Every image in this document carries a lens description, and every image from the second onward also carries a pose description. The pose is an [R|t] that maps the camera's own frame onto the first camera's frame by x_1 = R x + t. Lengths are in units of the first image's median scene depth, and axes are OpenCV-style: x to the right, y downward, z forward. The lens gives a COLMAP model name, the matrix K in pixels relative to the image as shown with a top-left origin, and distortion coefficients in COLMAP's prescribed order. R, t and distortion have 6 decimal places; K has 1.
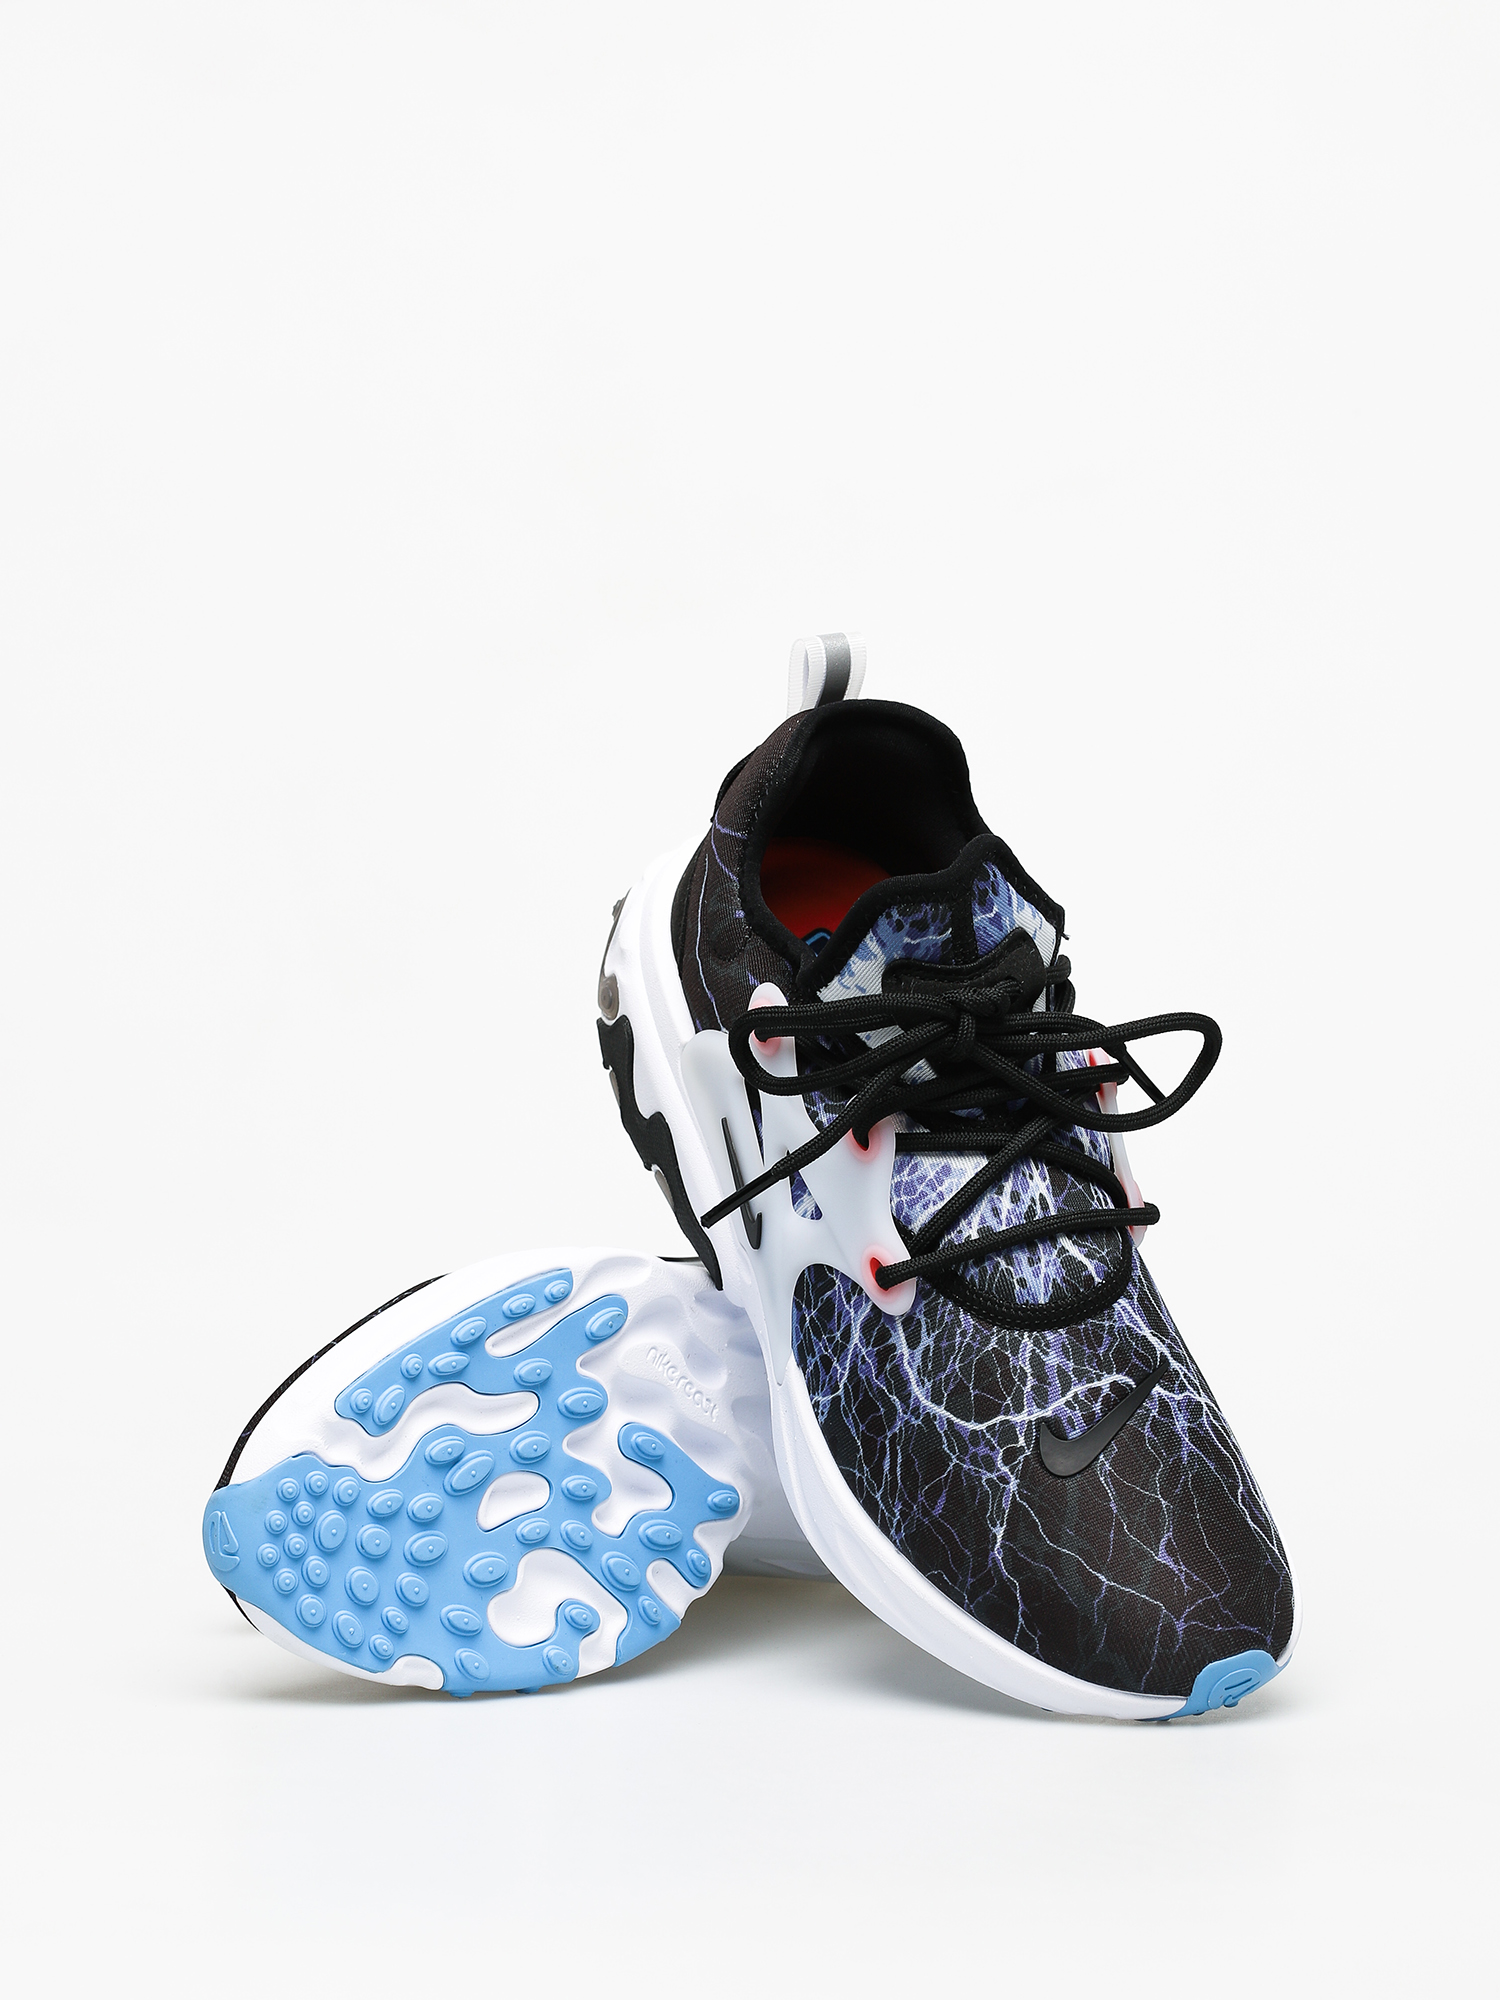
lens RADIAL K [[7619.0, 0, 750.0], [0, 7619.0, 1000.0], [0, 0, 1]] dist [-0.178505, 9.757227]
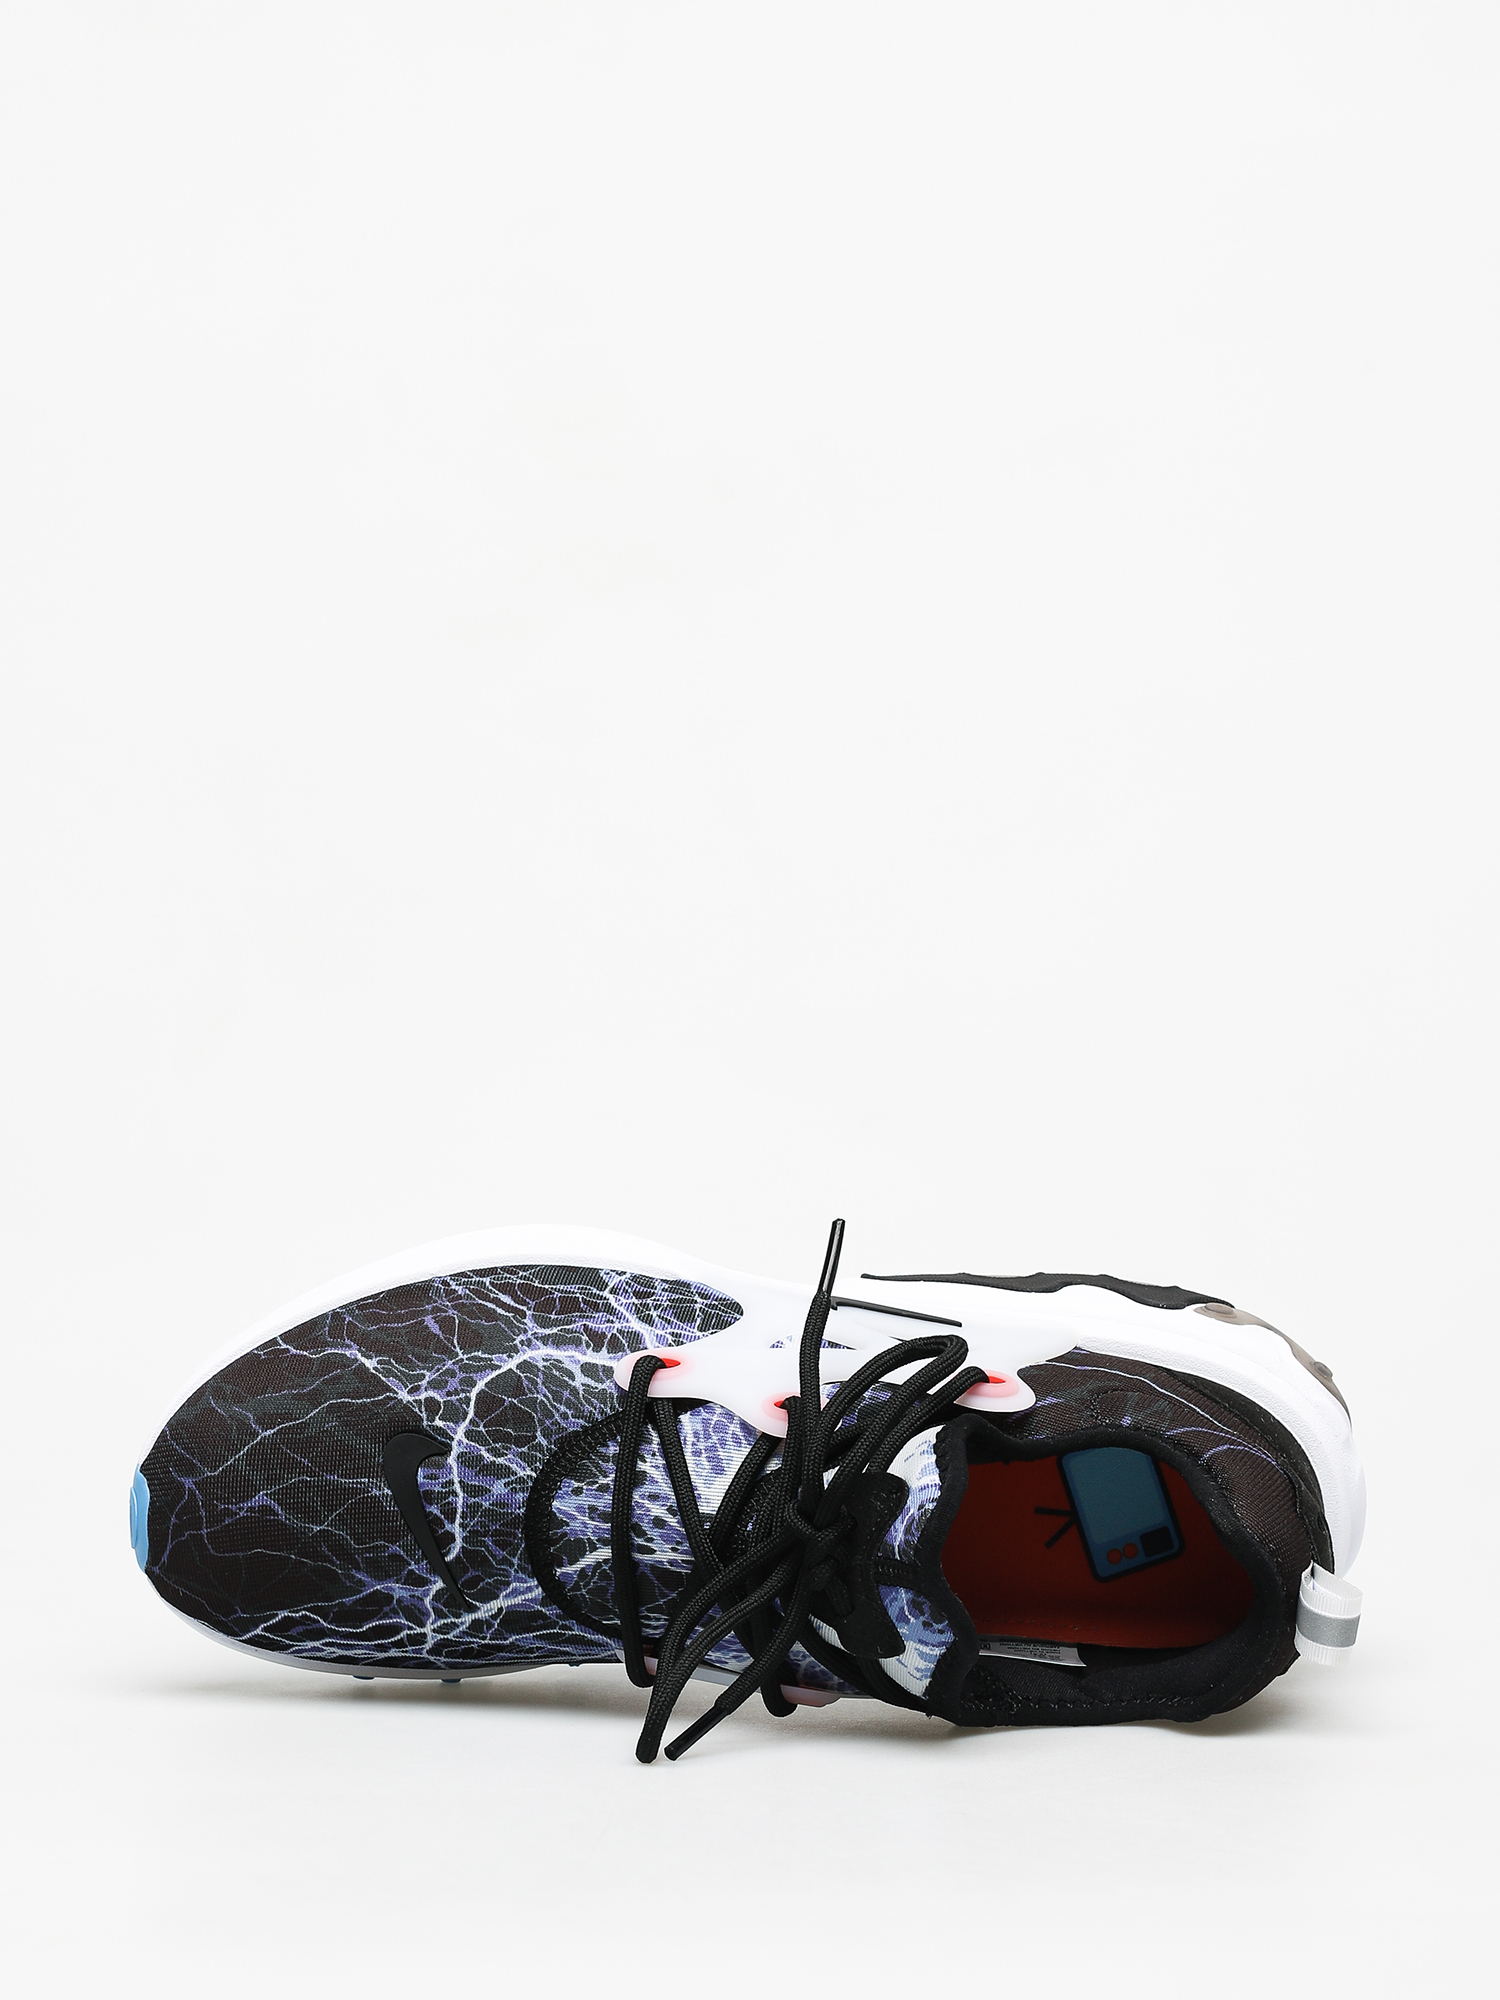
lens RADIAL K [[7619.0, 0, 750.0], [0, 7619.0, 1000.0], [0, 0, 1]] dist [-0.178505, 9.757227]
pose [[-0.426243, 0.903184, -0.050751, 0.019559], [-0.770752, -0.333229, 0.543046, -0.470516], [0.473559, 0.270586, 0.838168, 0.204104]]
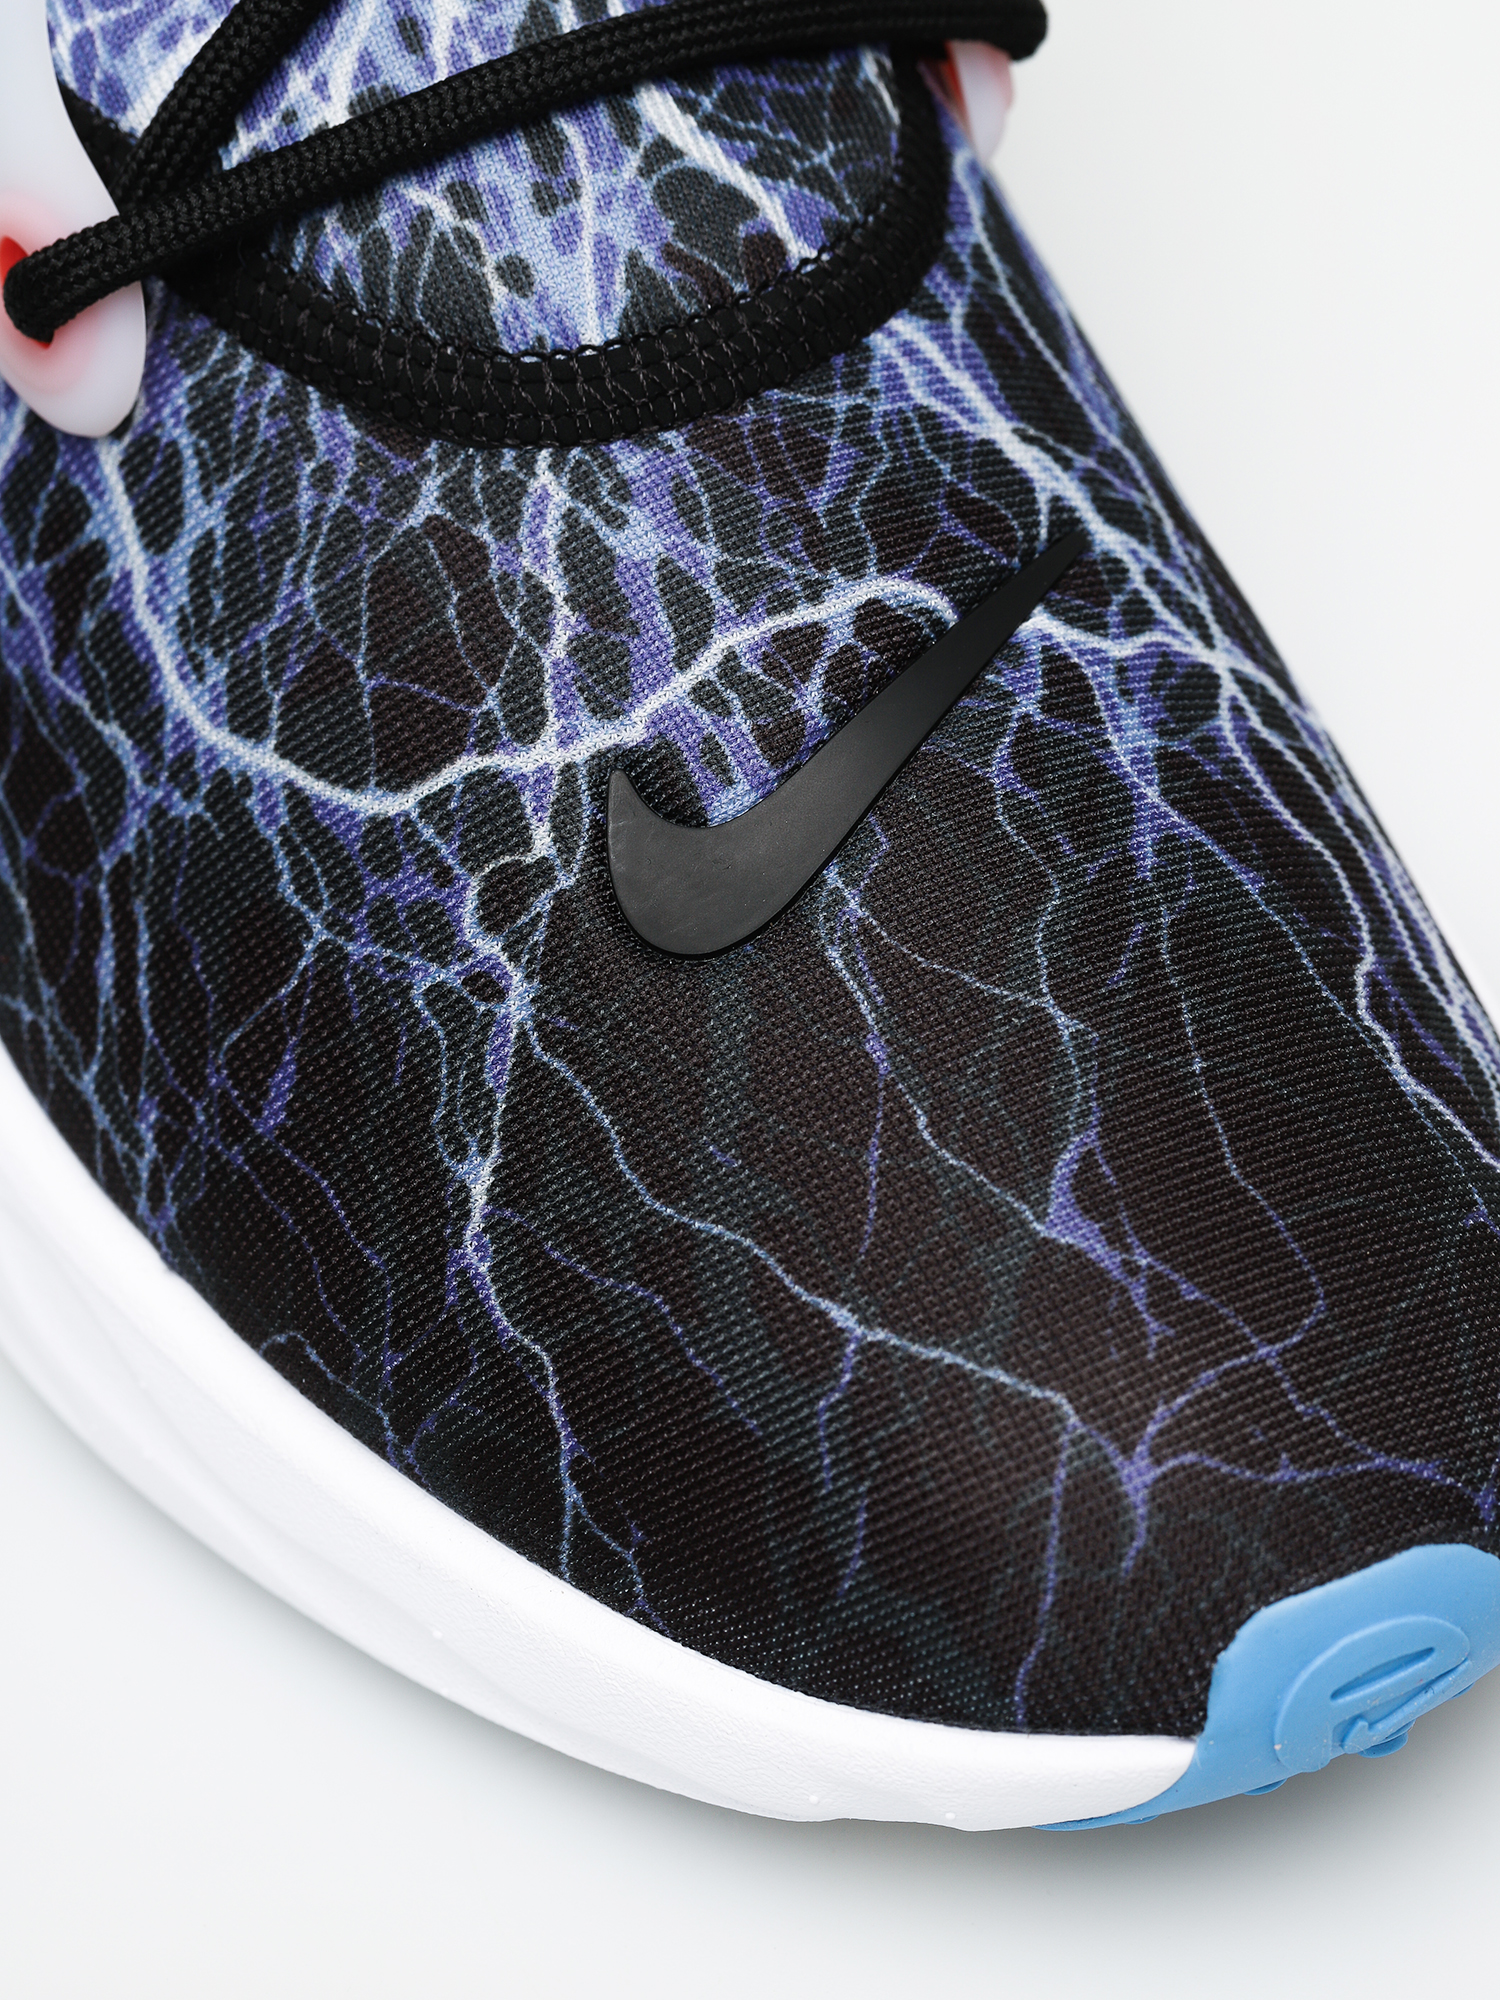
lens RADIAL K [[7619.0, 0, 750.0], [0, 7619.0, 1000.0], [0, 0, 1]] dist [-0.178505, 9.757227]
pose [[0.991667, -0.074996, -0.104745, 0.071178], [0.077621, 0.996757, 0.021210, 0.058184], [0.102815, -0.029163, 0.994273, 0.724731]]
